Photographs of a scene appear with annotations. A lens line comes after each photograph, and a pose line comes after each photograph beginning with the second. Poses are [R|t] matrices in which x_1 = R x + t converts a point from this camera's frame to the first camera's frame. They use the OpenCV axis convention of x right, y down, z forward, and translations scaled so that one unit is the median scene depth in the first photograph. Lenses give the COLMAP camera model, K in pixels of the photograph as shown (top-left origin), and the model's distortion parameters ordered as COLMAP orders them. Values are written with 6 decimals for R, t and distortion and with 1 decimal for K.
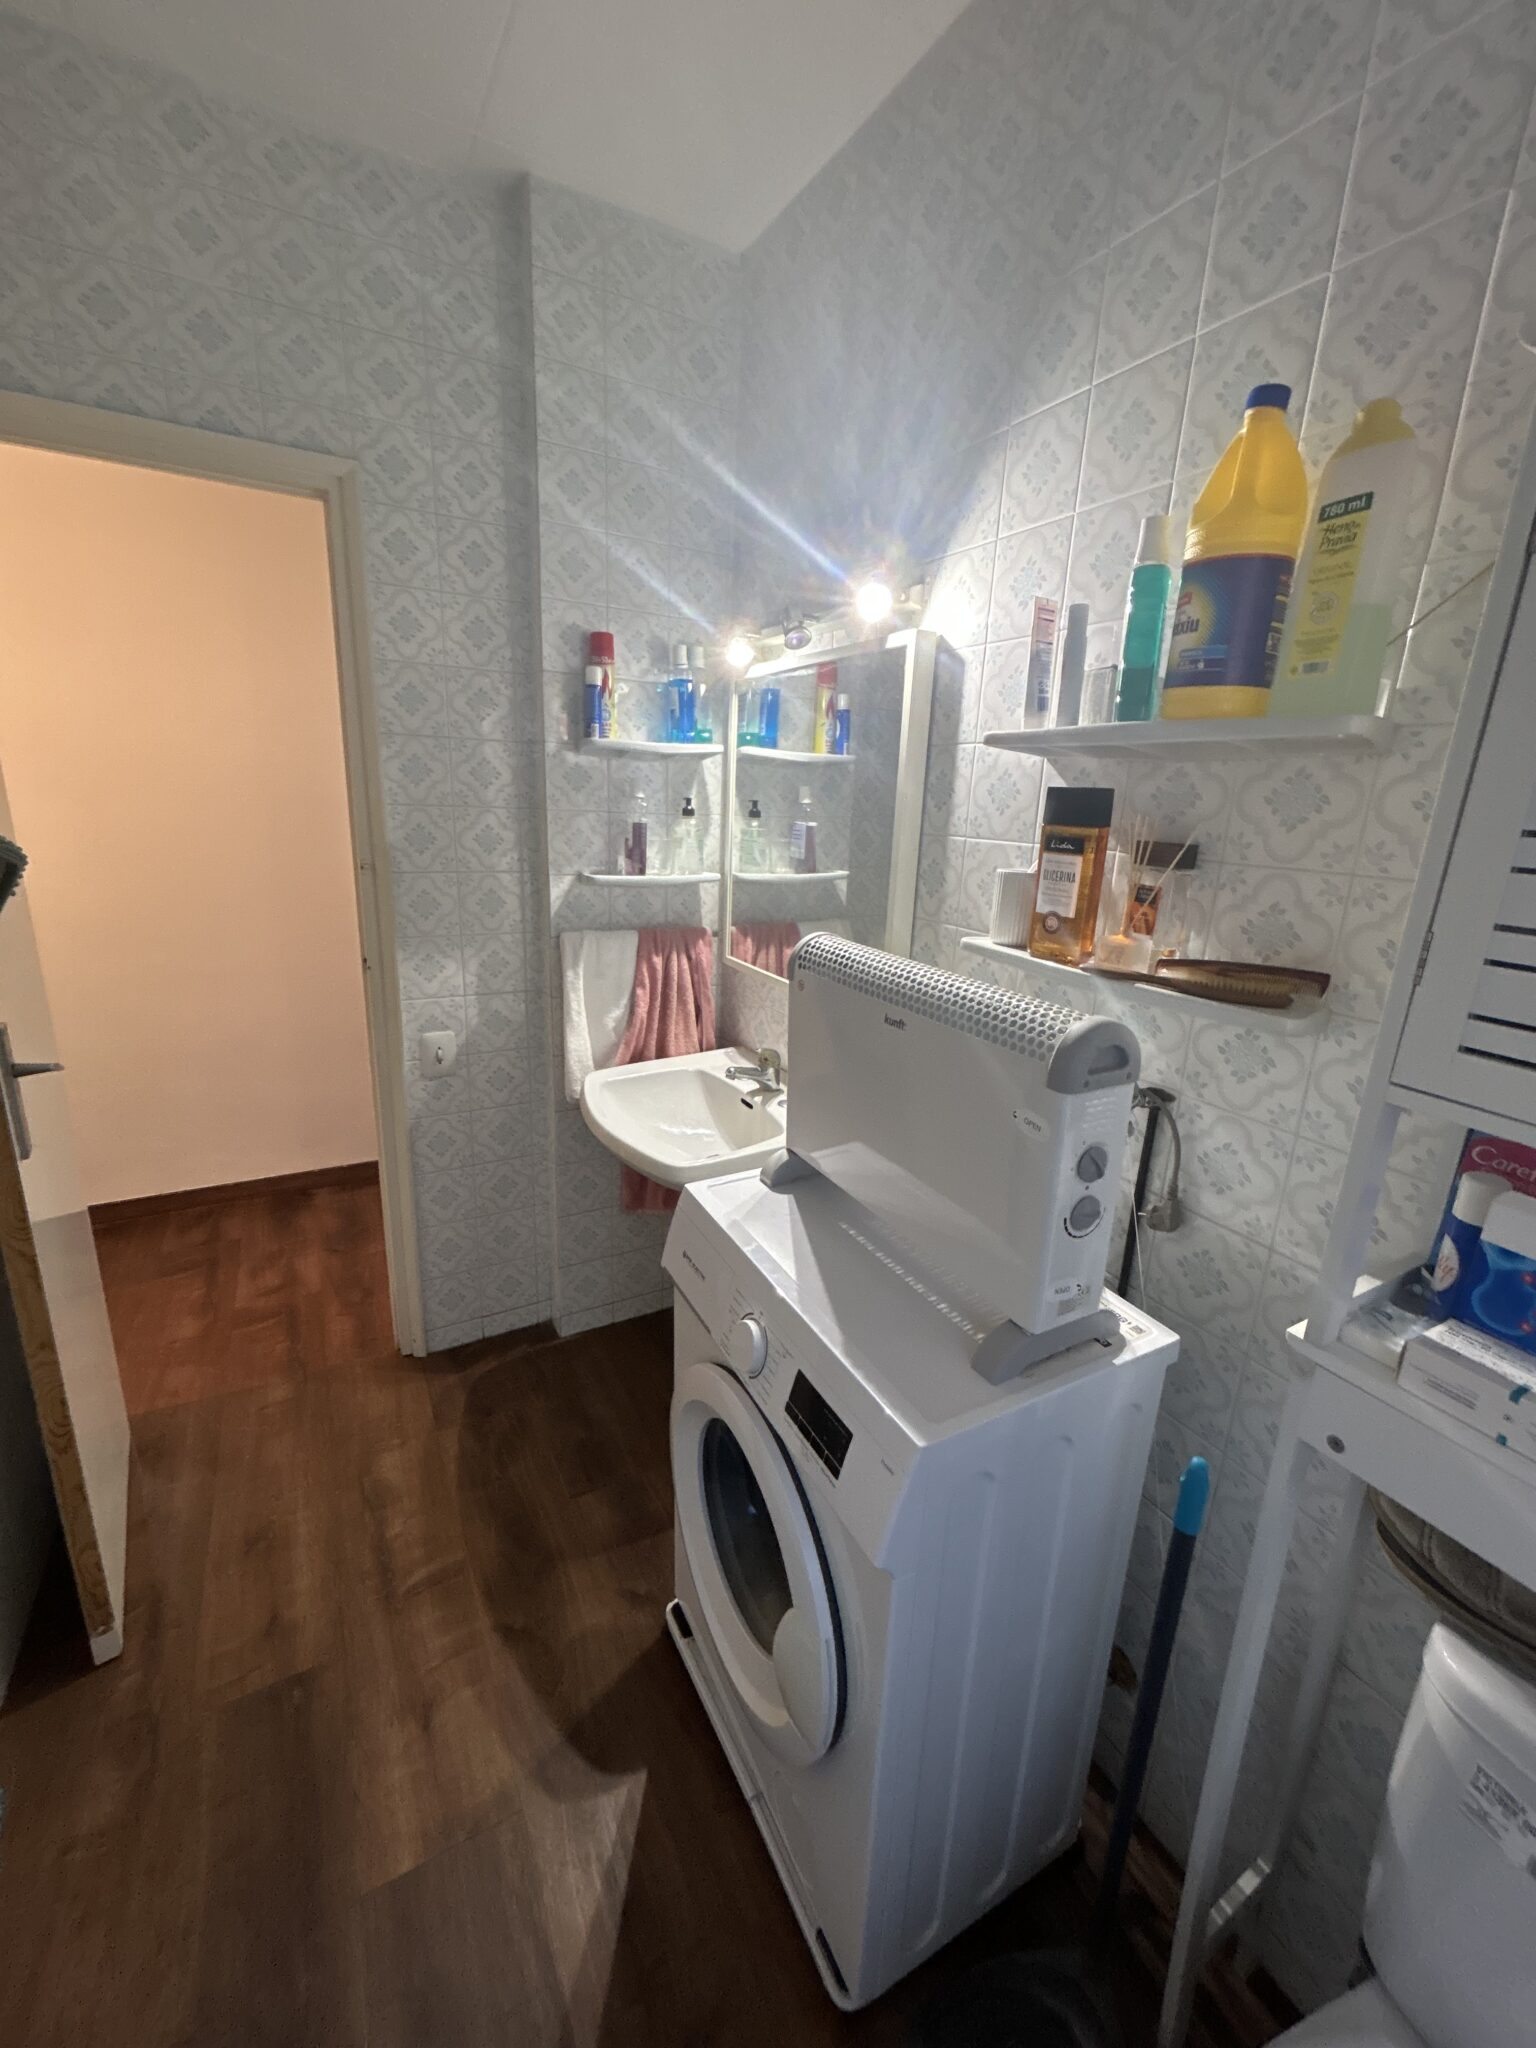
lens RADIAL K [[825.8, 0, 769.5], [0, 825.8, 1012.7], [0, 0, 1]] dist [-0.003578, 0.000034]
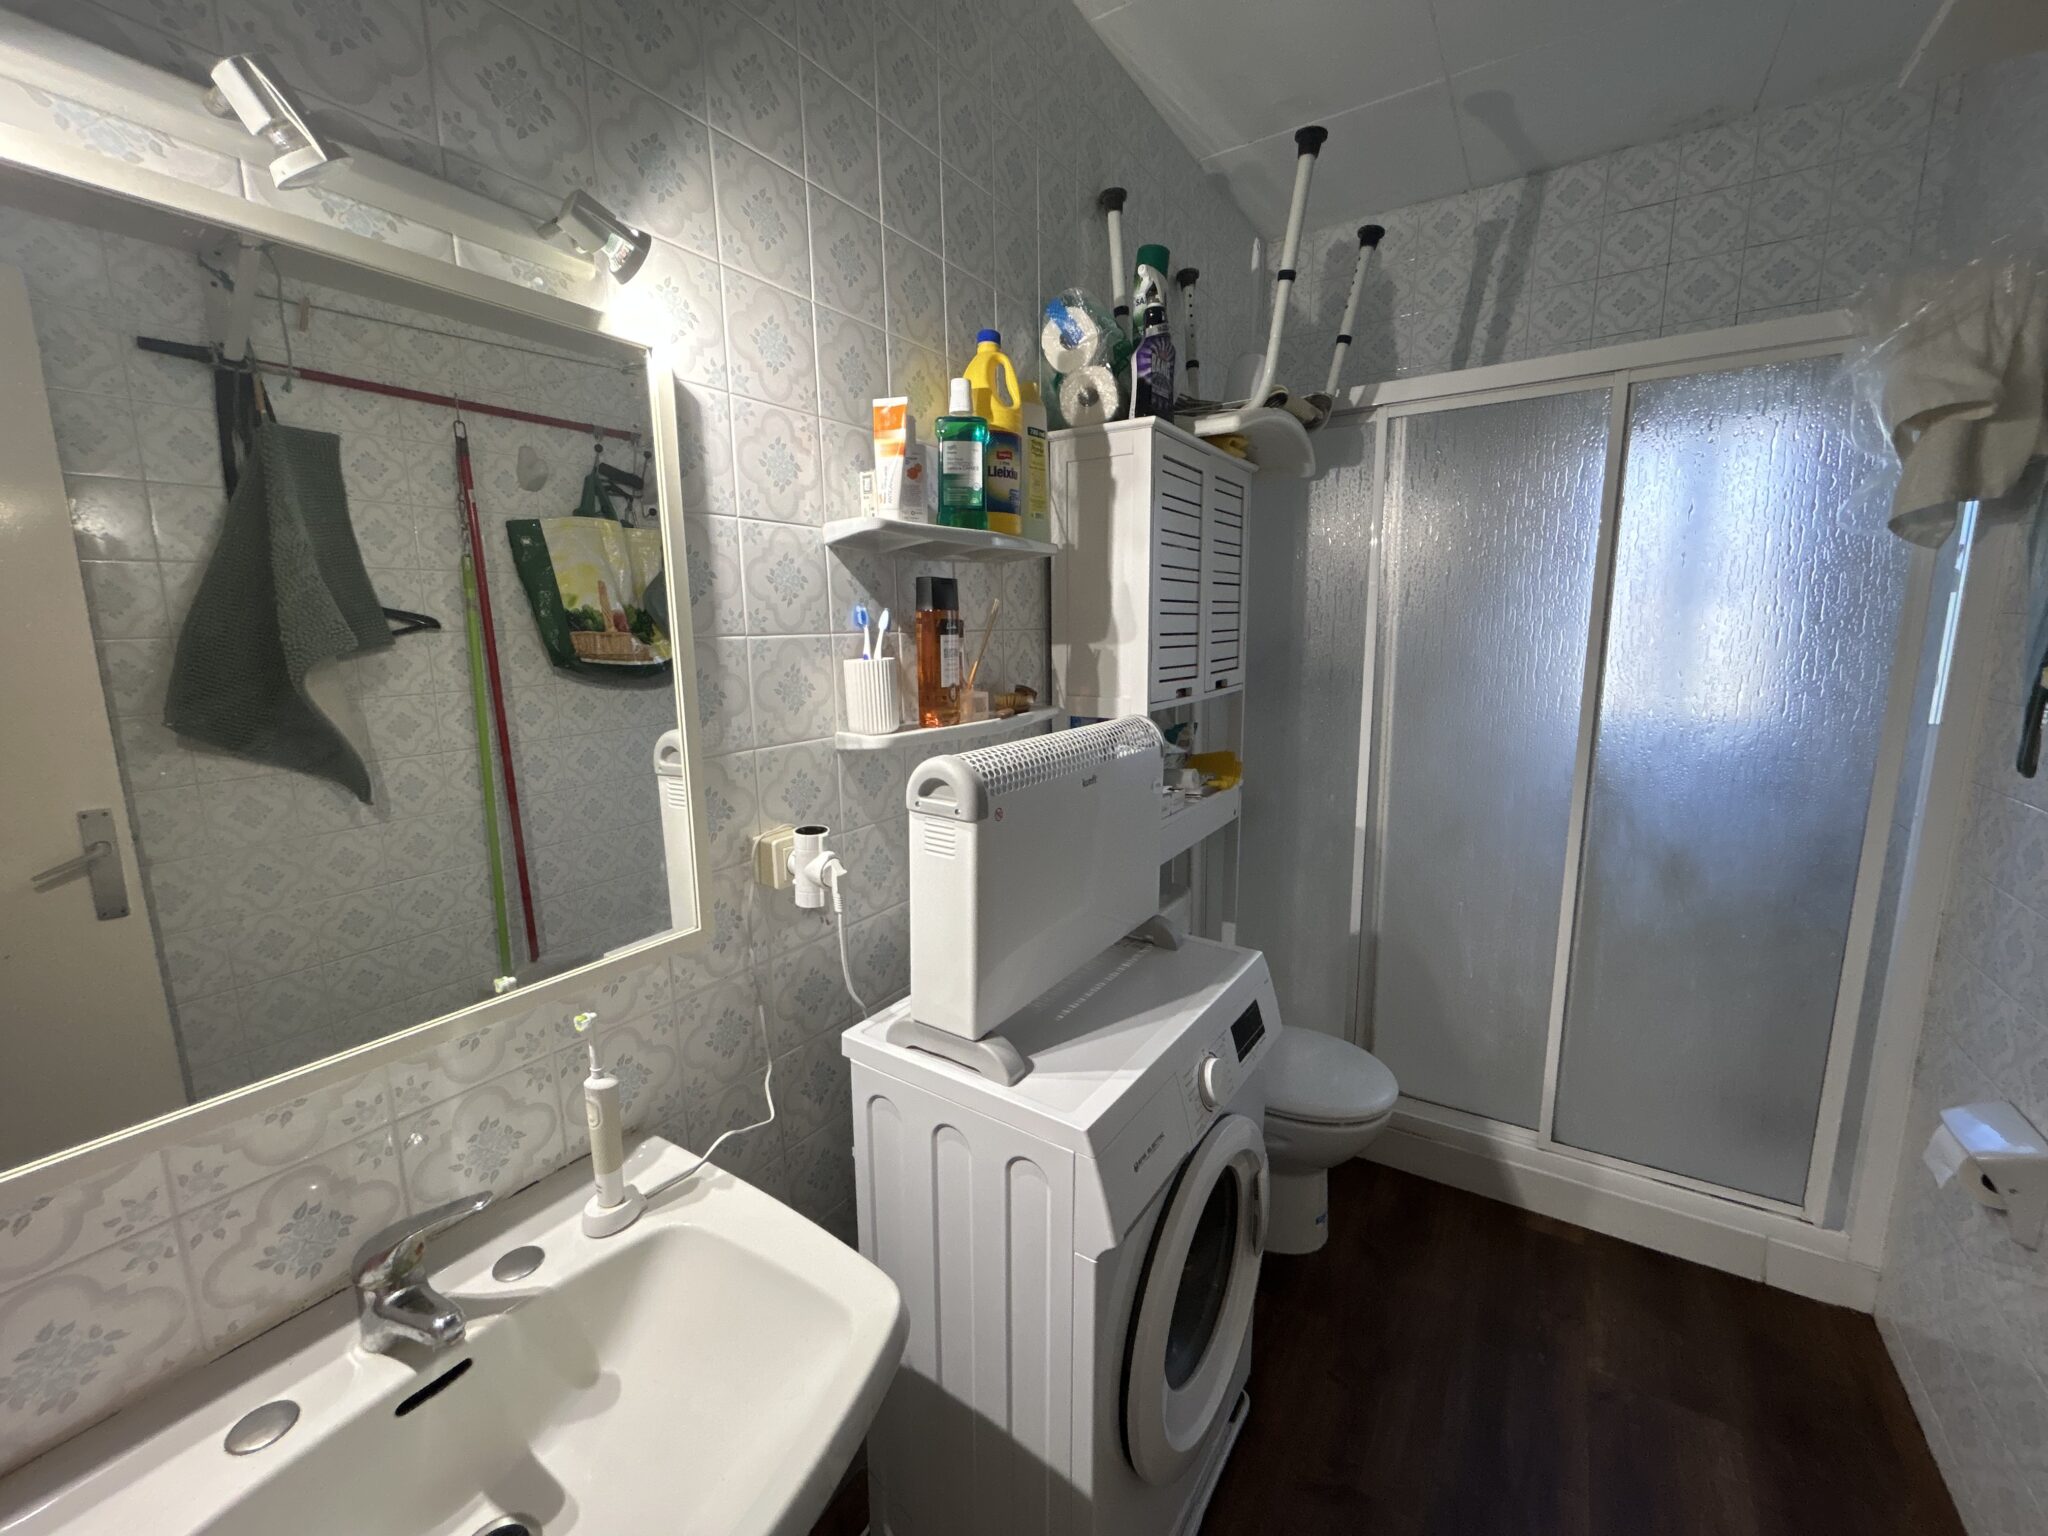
lens RADIAL K [[825.8, 0, 1013.0], [0, 825.8, 761.5], [0, 0, 1]] dist [-0.003578, 0.000034]
pose [[-0.459400, -0.178342, 0.870141, -0.615503], [0.225654, 0.924061, 0.308530, -0.304412], [-0.859088, 0.338089, -0.384271, 1.194479]]
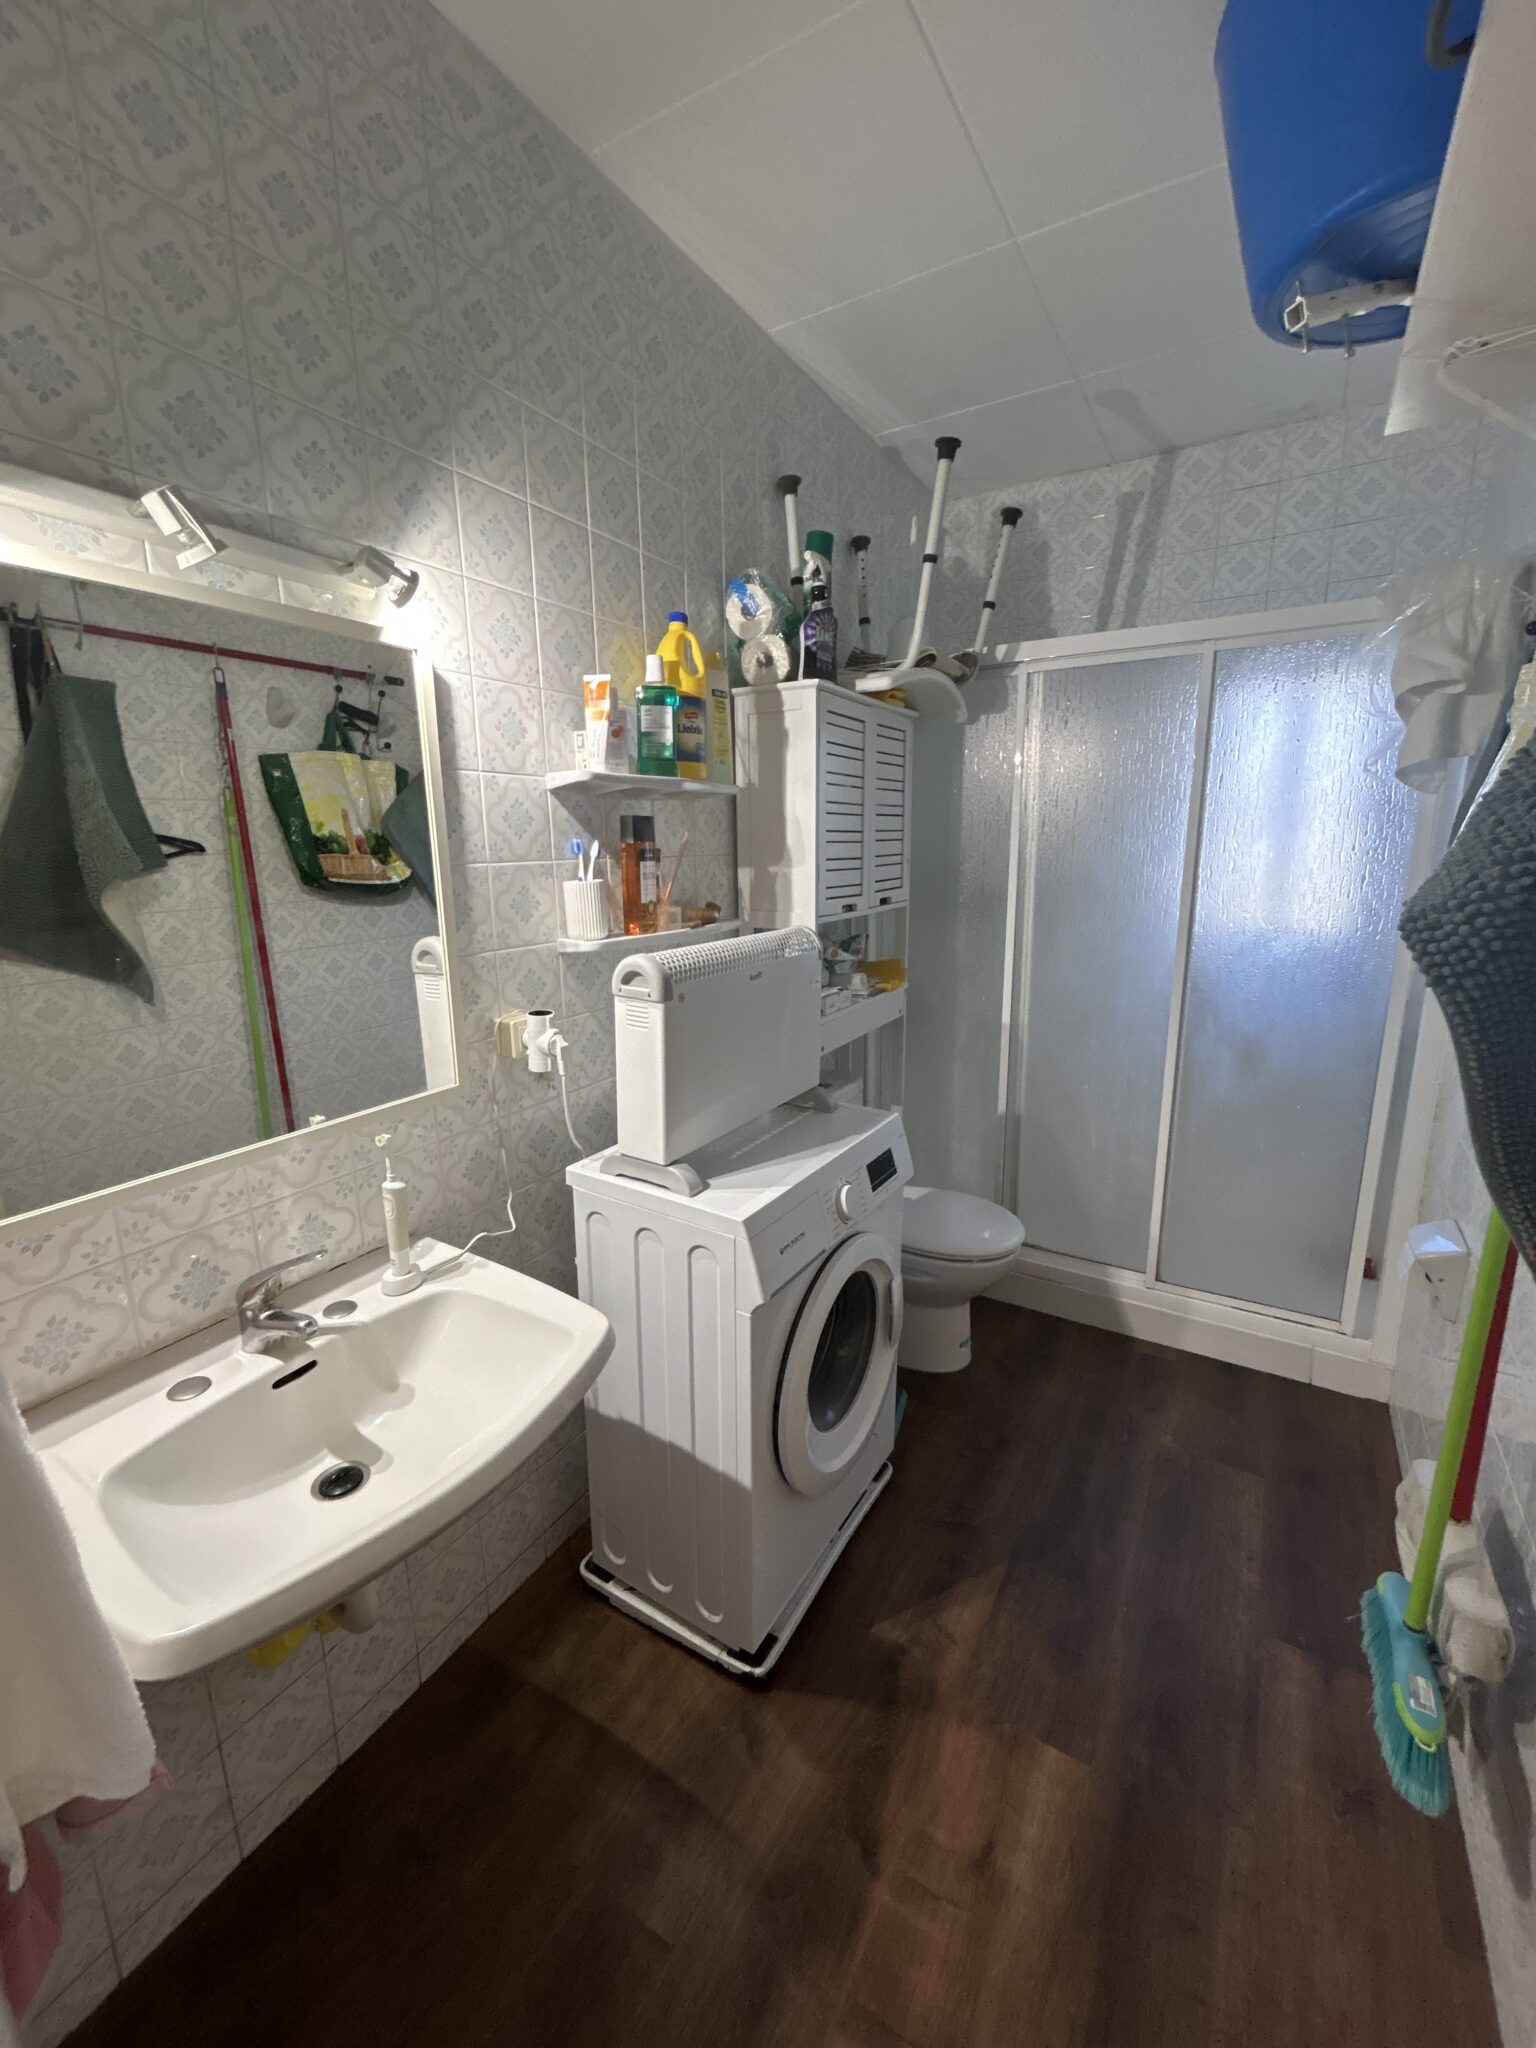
lens RADIAL K [[825.8, 0, 759.3], [0, 825.8, 1016.6], [0, 0, 1]] dist [-0.003578, 0.000034]
pose [[-0.487888, -0.215727, 0.845829, -0.873873], [0.217920, 0.908198, 0.357334, -0.351812], [-0.845267, 0.358663, -0.396088, 1.261451]]
